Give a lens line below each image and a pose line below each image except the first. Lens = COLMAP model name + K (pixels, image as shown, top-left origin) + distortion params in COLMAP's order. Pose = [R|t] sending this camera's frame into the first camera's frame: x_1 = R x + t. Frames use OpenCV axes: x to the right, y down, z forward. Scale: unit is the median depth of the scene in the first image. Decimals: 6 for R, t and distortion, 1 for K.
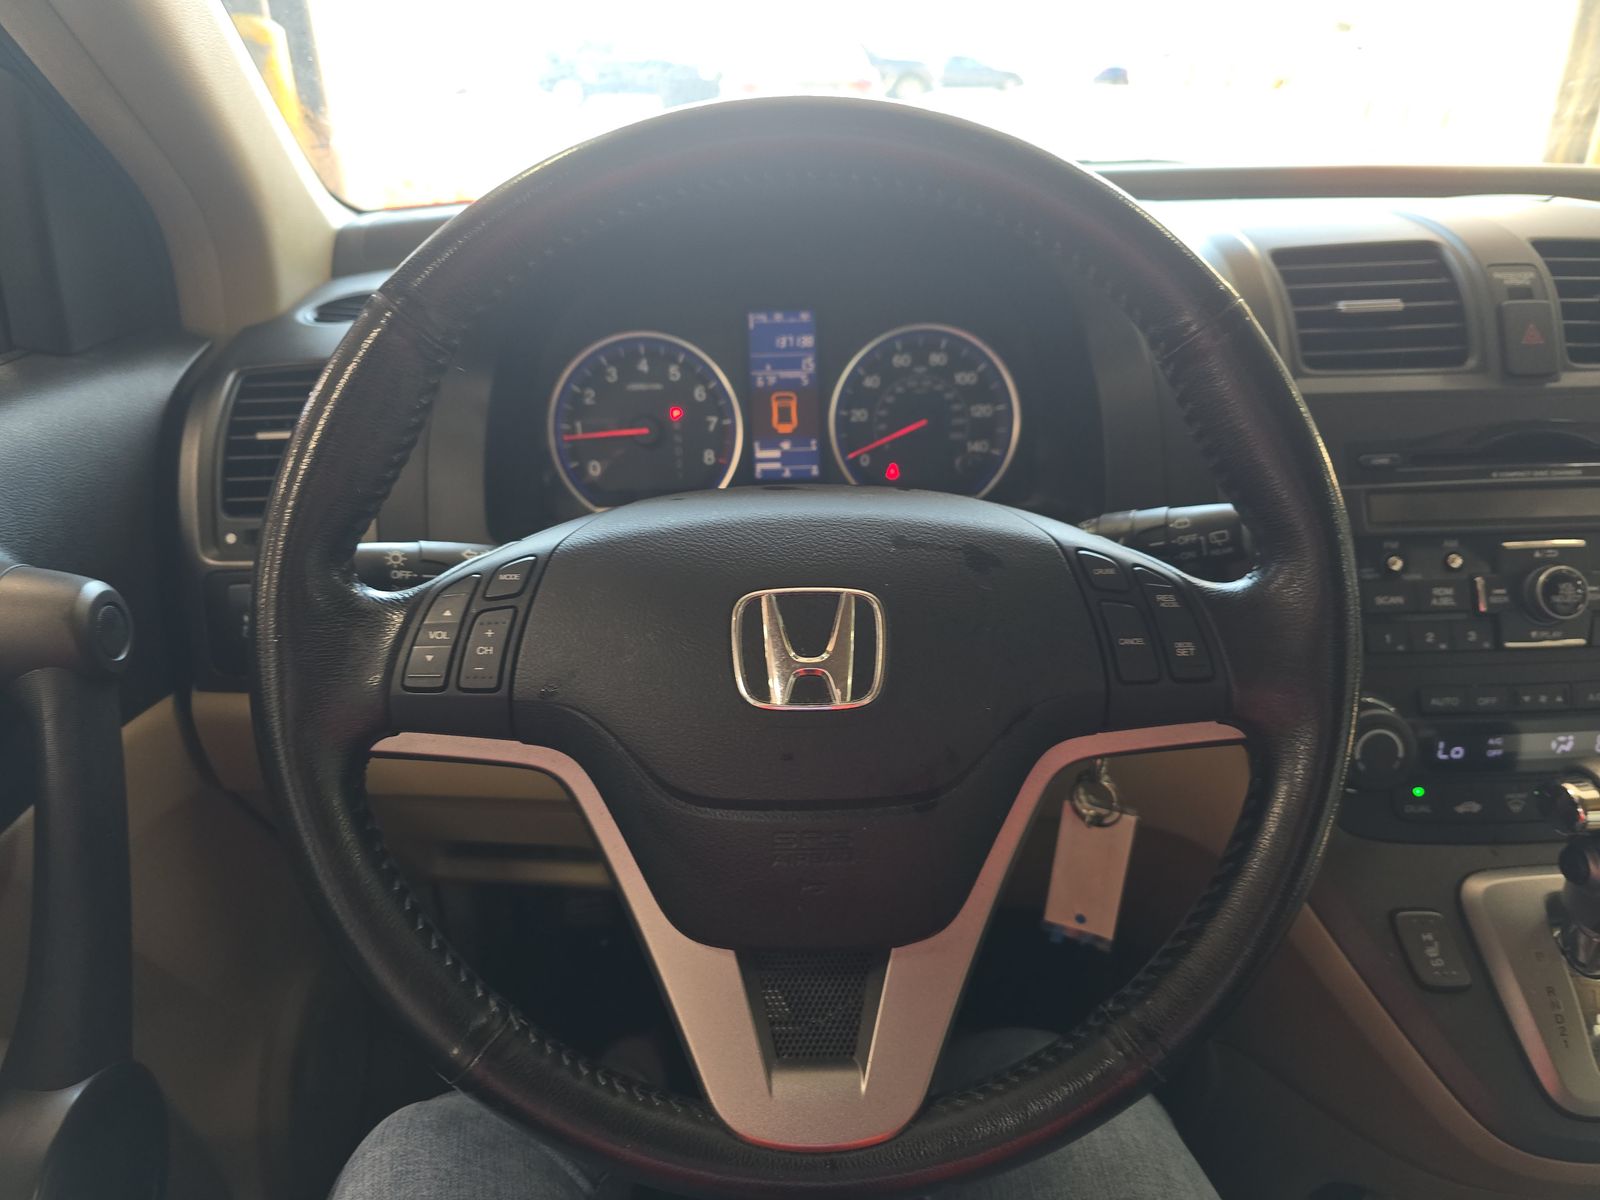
lens RADIAL K [[1072.1, 0, 807.6], [0, 1072.1, 613.9], [0, 0, 1]] dist [0.038283, -0.032516]
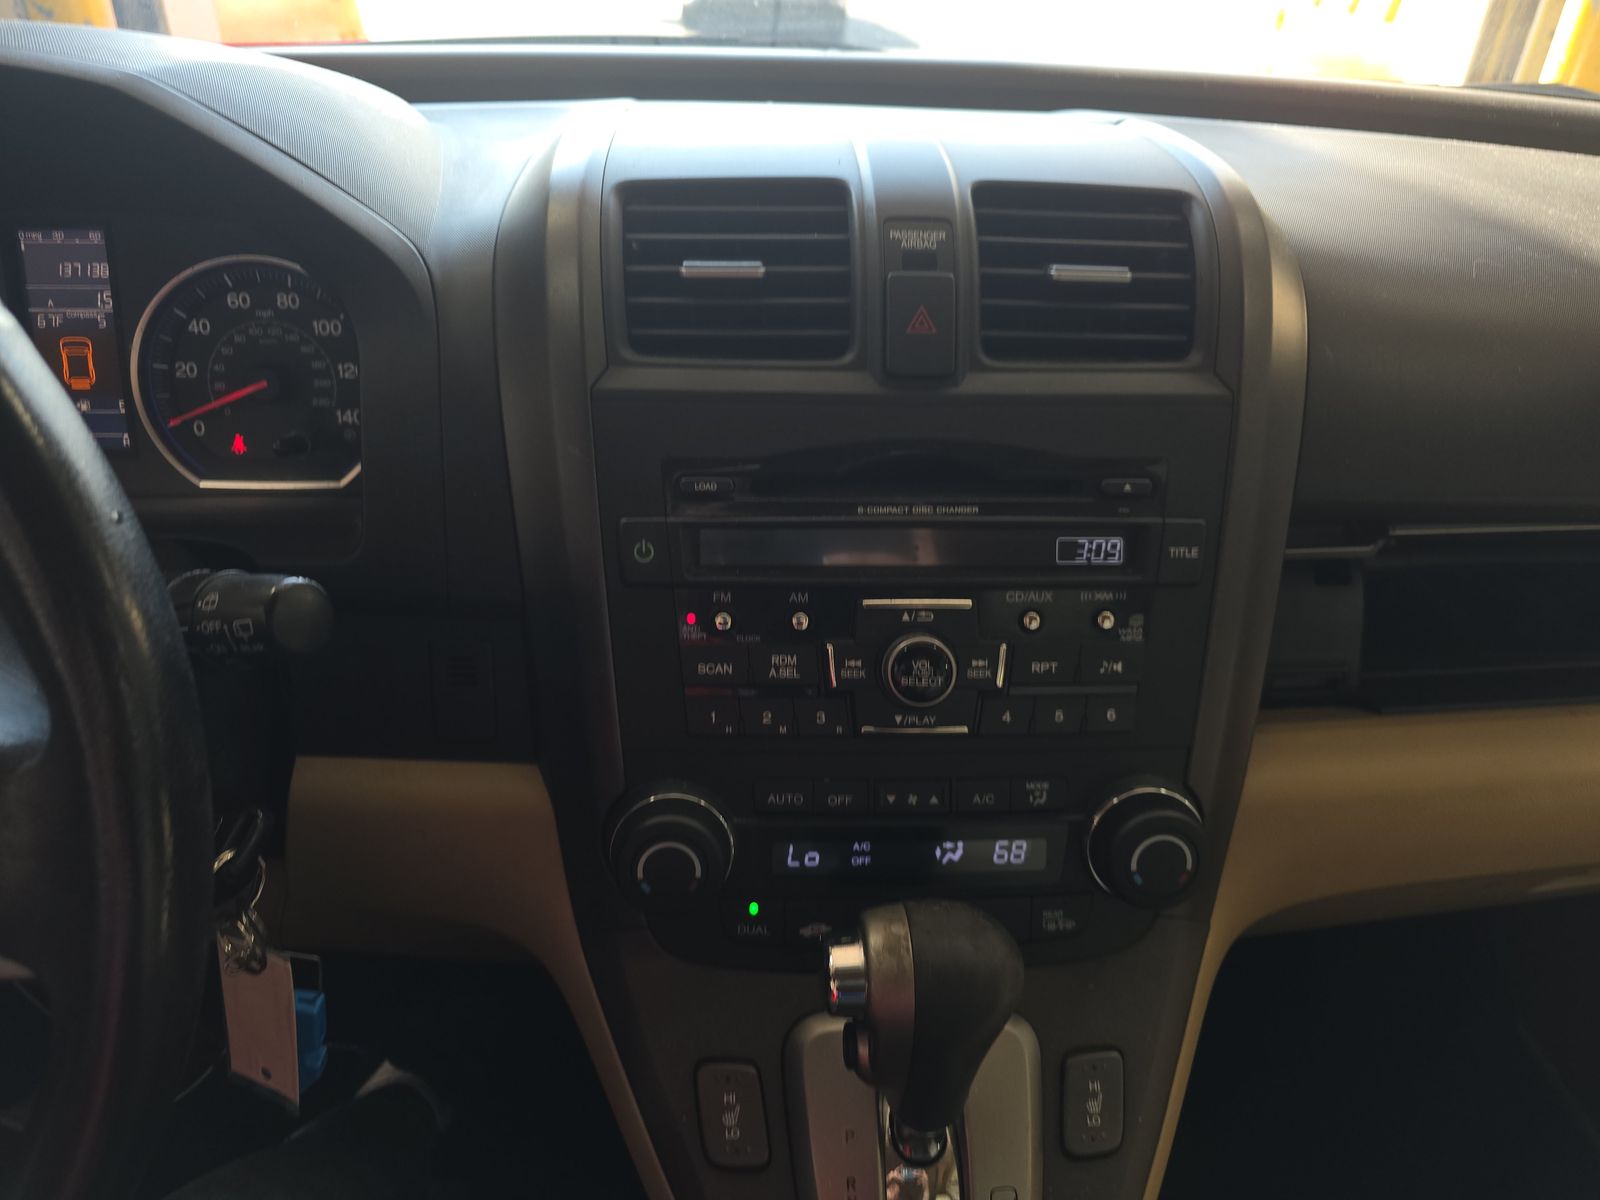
lens RADIAL K [[1072.1, 0, 756.4], [0, 1072.1, 606.1], [0, 0, 1]] dist [0.038283, -0.032516]
pose [[0.999249, 0.037631, 0.009233, 0.467797], [-0.038356, 0.994436, 0.098113, -0.110332], [-0.005489, -0.098393, 0.995132, 0.209494]]
